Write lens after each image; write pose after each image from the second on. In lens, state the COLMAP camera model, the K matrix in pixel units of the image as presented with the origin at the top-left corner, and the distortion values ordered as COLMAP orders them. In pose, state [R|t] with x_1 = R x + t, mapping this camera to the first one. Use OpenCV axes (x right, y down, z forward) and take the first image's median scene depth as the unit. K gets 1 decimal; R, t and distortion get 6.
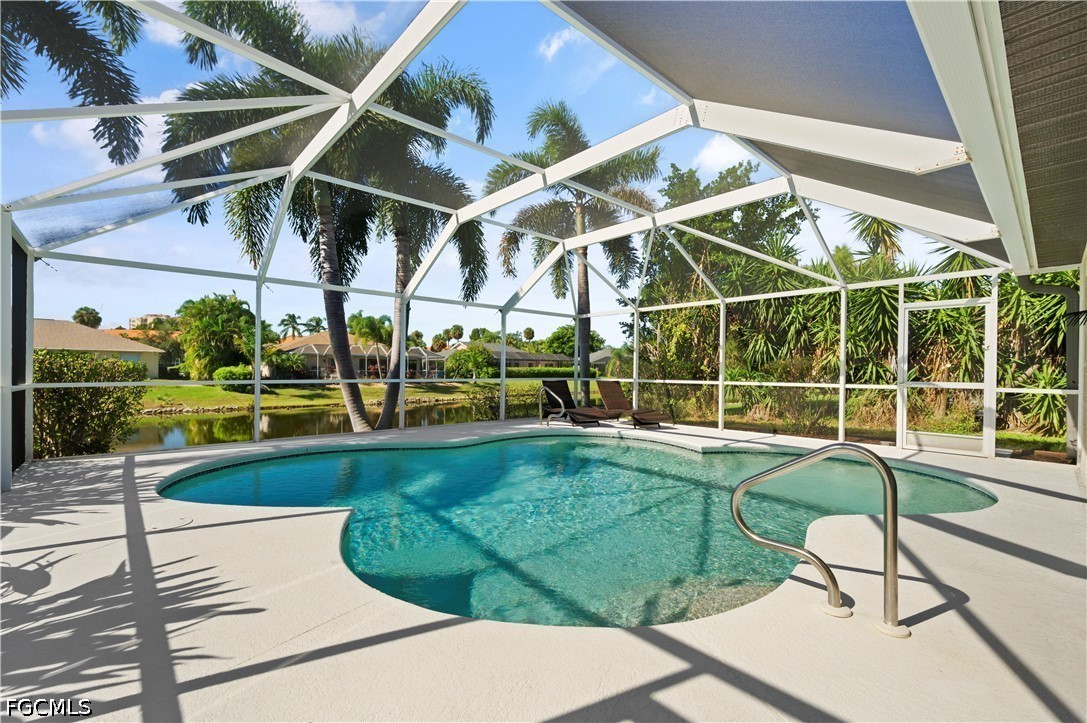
lens RADIAL K [[460.0, 0, 548.2], [0, 460.0, 369.6], [0, 0, 1]] dist [0.002240, 0.000333]
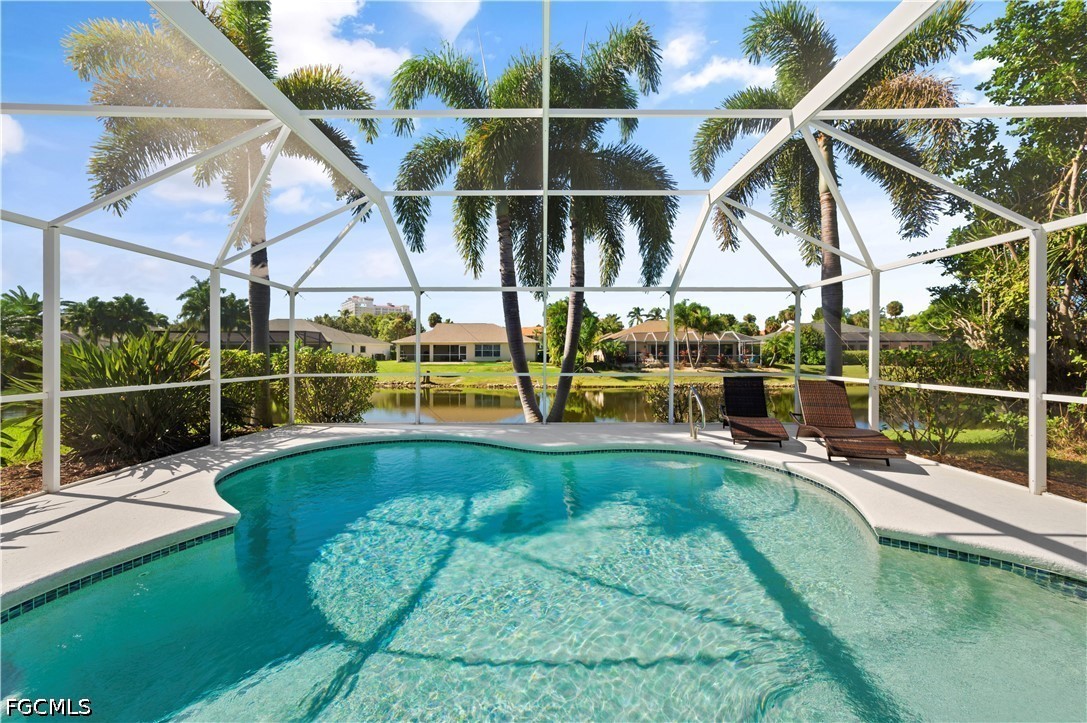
lens RADIAL K [[429.2, 0, 543.2], [0, 429.2, 352.8], [0, 0, 1]] dist [-0.001873, -0.000081]
pose [[0.737636, -0.006931, -0.675163, 0.758041], [0.006688, 0.999973, -0.002958, -0.053416], [0.675165, -0.002334, 0.737663, 0.780874]]
